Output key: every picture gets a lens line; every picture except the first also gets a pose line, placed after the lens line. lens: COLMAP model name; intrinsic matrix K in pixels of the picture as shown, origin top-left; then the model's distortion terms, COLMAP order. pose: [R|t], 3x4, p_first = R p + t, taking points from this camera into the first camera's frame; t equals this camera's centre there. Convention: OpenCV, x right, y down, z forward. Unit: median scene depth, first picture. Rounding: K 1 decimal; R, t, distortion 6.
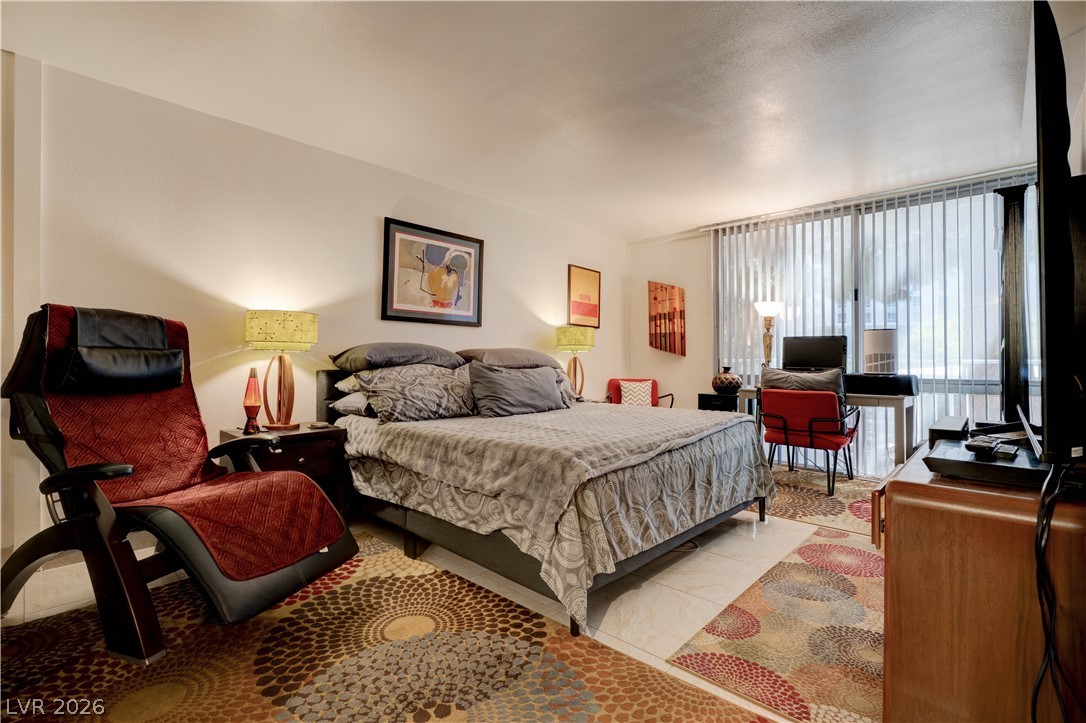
lens RADIAL K [[494.9, 0, 538.0], [0, 494.9, 358.8], [0, 0, 1]] dist [-0.001507, 0.001990]
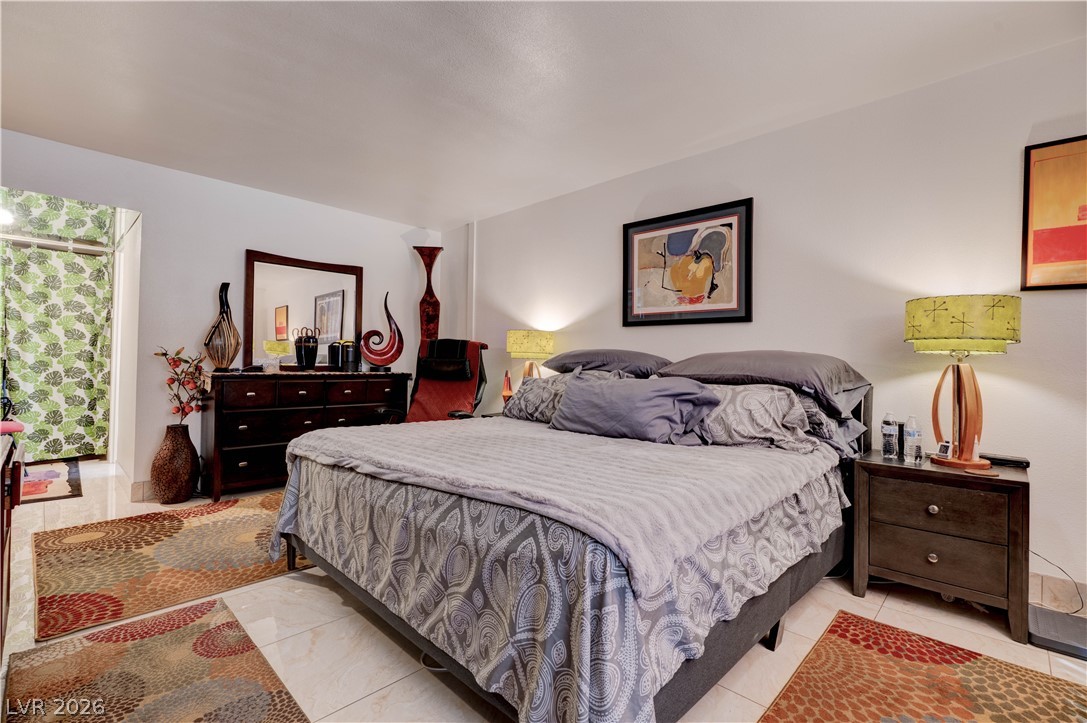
lens RADIAL K [[495.4, 0, 538.5], [0, 495.4, 360.2], [0, 0, 1]] dist [-0.001507, 0.001990]
pose [[-0.010348, -0.007404, -0.999919, 0.649249], [-0.009882, 0.999925, -0.007302, -0.000954], [0.999898, 0.009806, -0.010421, 0.774928]]
